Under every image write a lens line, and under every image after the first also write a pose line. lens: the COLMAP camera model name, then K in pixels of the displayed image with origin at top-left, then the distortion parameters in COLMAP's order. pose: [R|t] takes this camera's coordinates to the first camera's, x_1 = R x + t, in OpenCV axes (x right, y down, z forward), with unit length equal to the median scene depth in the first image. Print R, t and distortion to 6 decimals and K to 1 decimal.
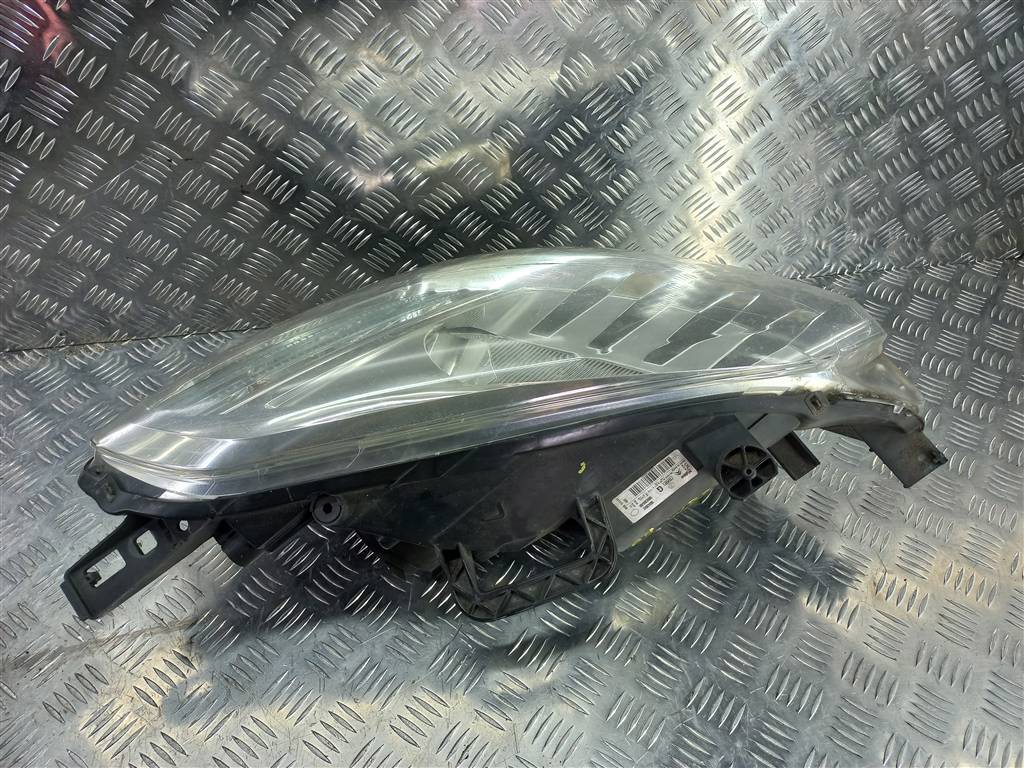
lens RADIAL K [[730.6, 0, 512.0], [0, 730.6, 384.0], [0, 0, 1]] dist [0.008569, 0.003644]
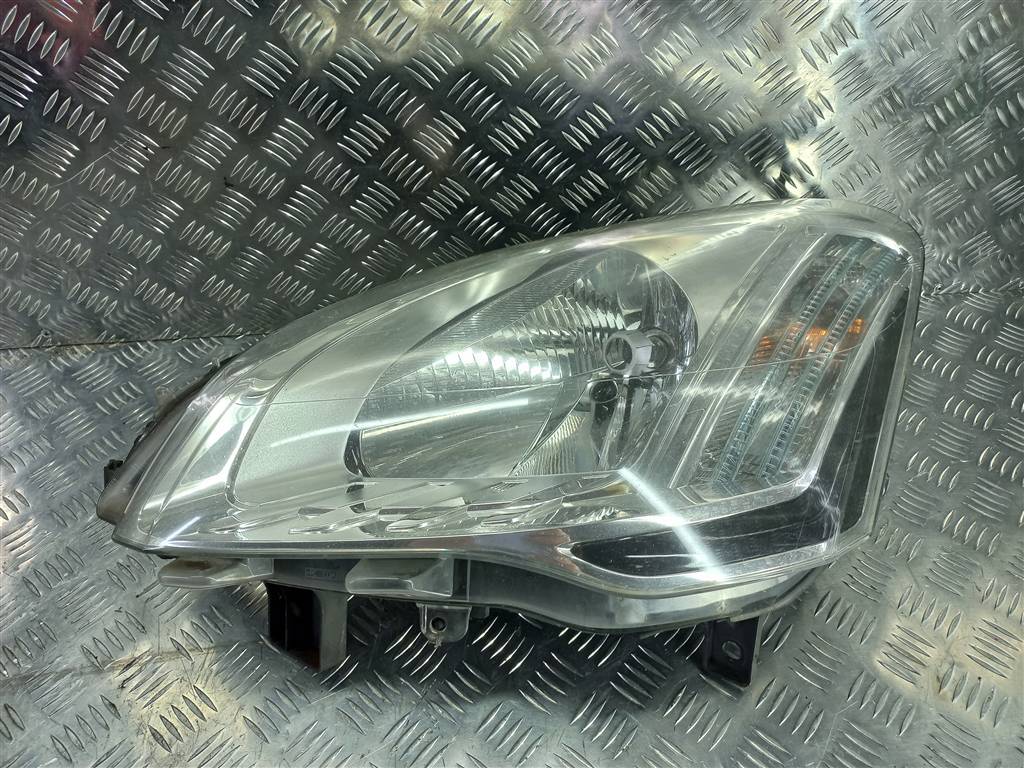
lens RADIAL K [[736.4, 0, 509.7], [0, 736.4, 387.7], [0, 0, 1]] dist [-0.008768, 0.029943]
pose [[0.994632, 0.041725, -0.094685, 0.073529], [-0.043085, 0.998995, -0.012361, -0.013056], [0.094074, 0.016374, 0.995431, 0.116390]]
